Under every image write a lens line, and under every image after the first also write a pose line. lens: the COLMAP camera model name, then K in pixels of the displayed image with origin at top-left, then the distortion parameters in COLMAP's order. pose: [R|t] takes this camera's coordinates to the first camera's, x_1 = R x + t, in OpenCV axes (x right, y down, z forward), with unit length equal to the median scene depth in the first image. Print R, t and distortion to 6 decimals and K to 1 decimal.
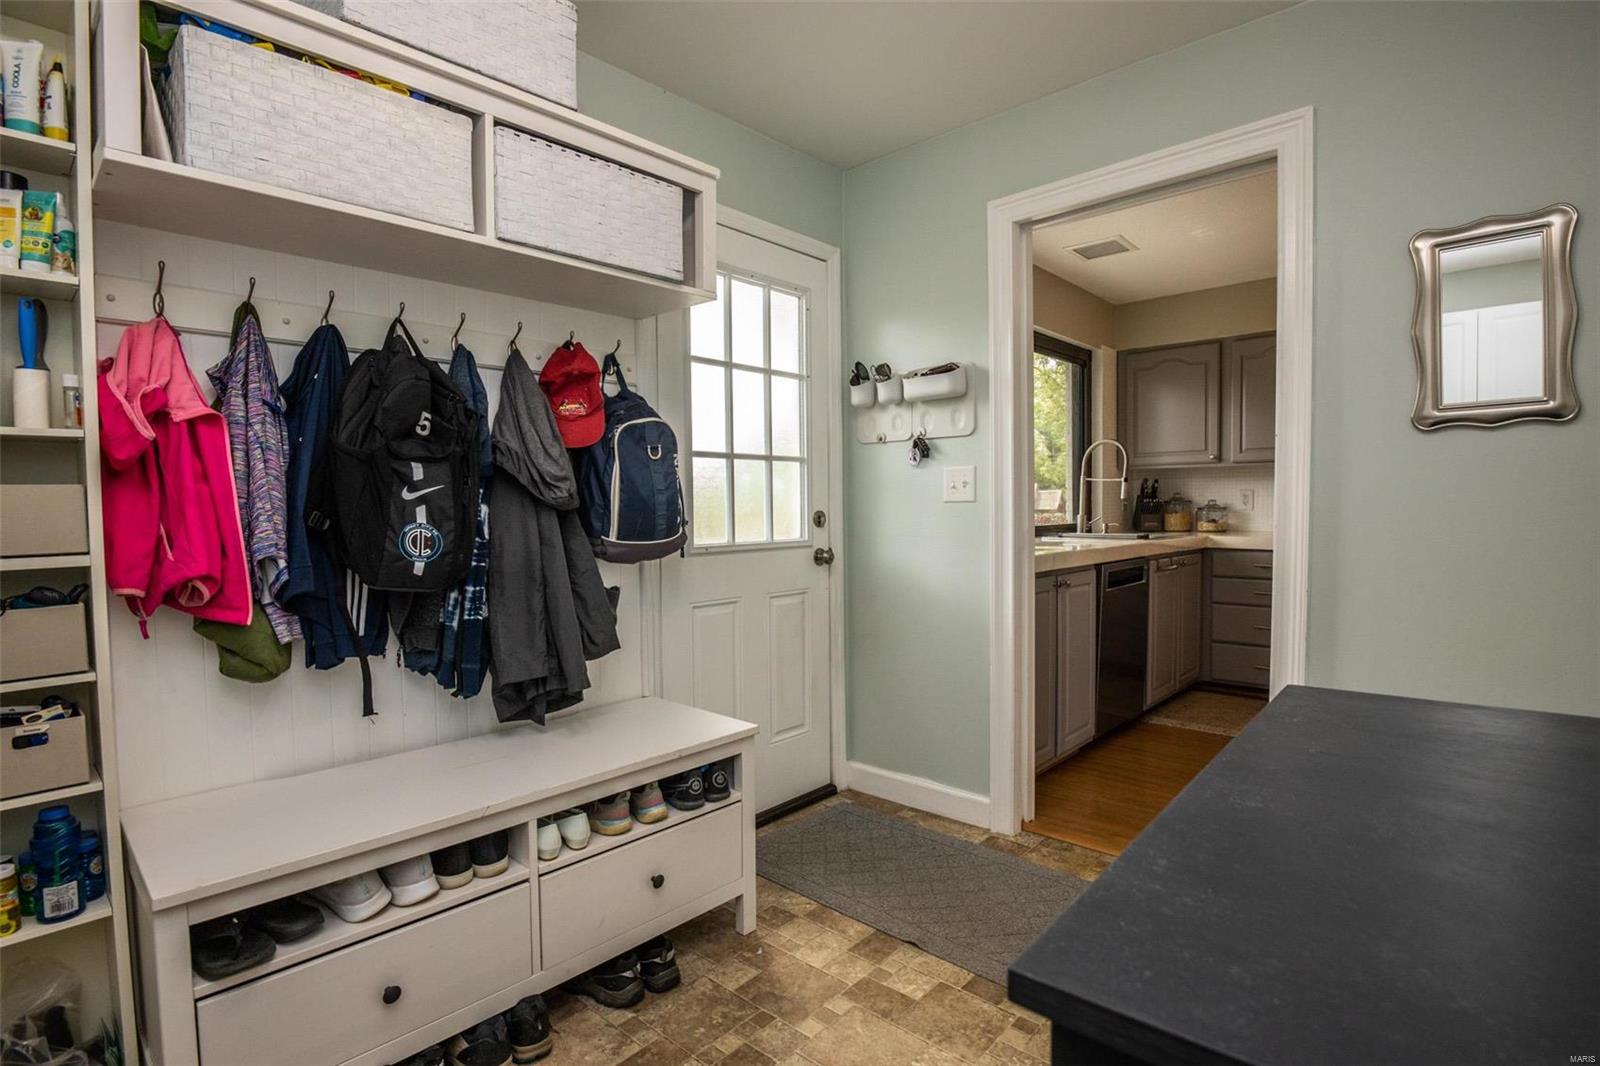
lens RADIAL K [[773.6, 0, 806.2], [0, 773.6, 536.7], [0, 0, 1]] dist [-0.020770, -0.001633]
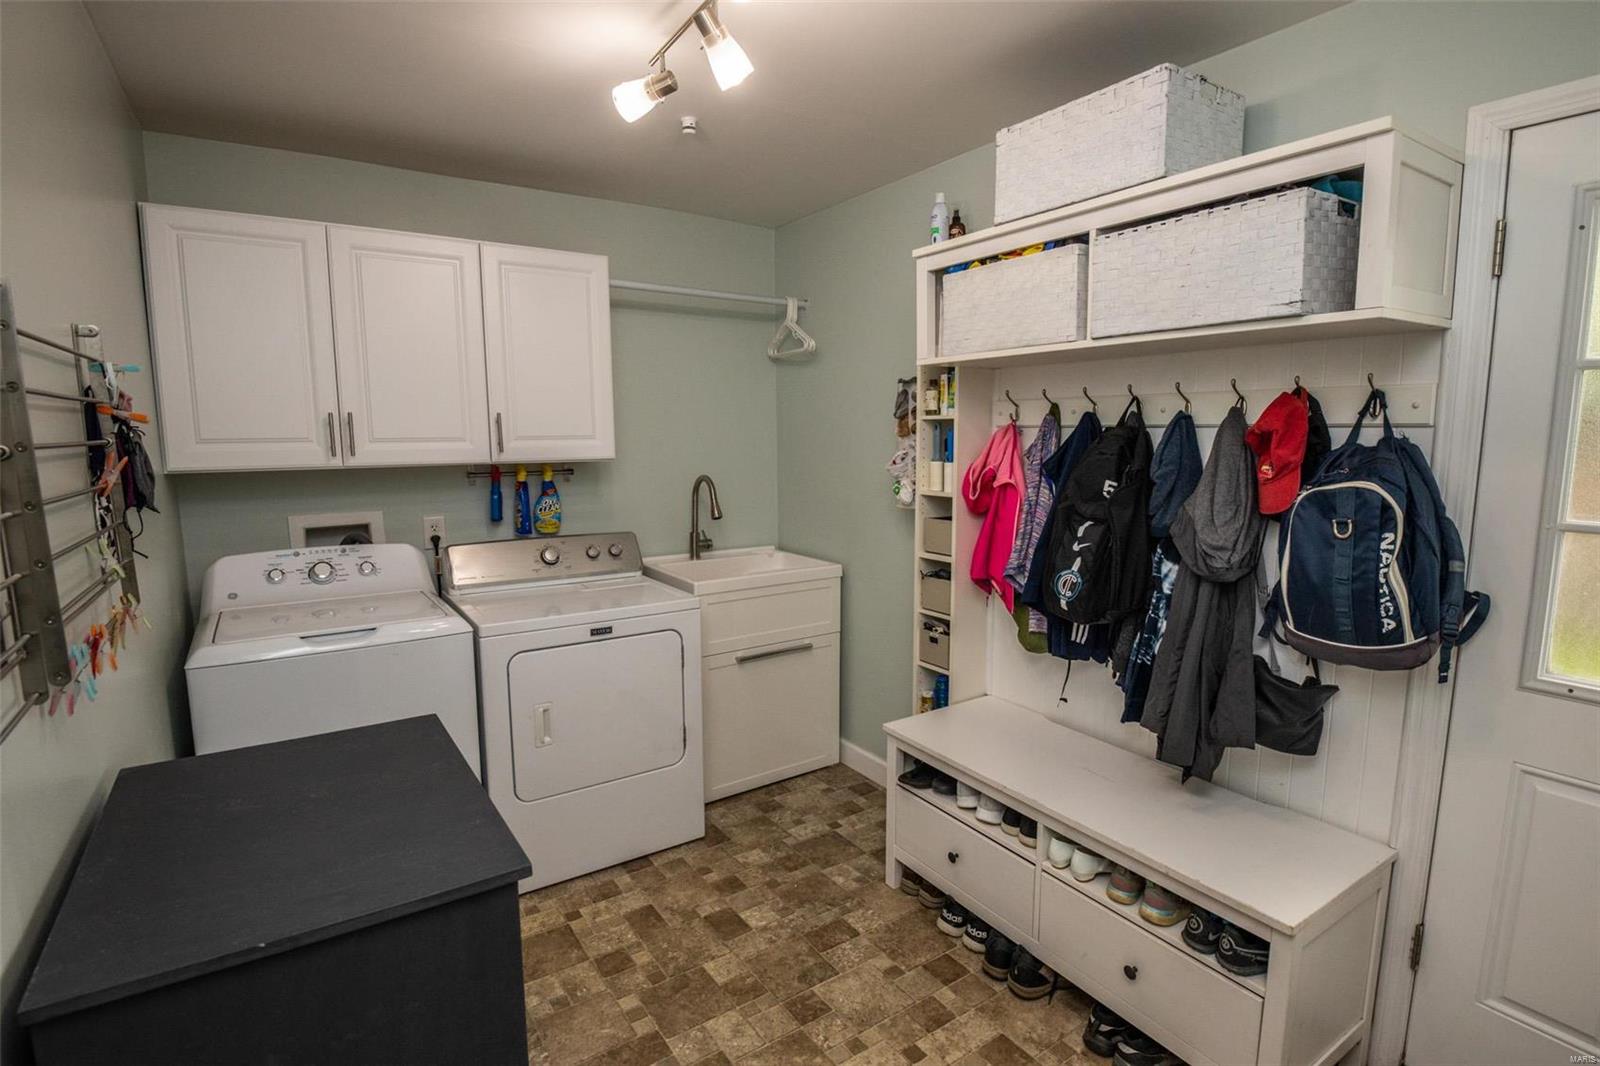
lens RADIAL K [[773.6, 0, 806.3], [0, 773.6, 530.7], [0, 0, 1]] dist [-0.020770, -0.001633]
pose [[-0.226675, 0.140646, -0.963762, 0.822433], [-0.030143, 0.988032, 0.151277, -0.262182], [0.973504, 0.063341, -0.219723, 0.839912]]
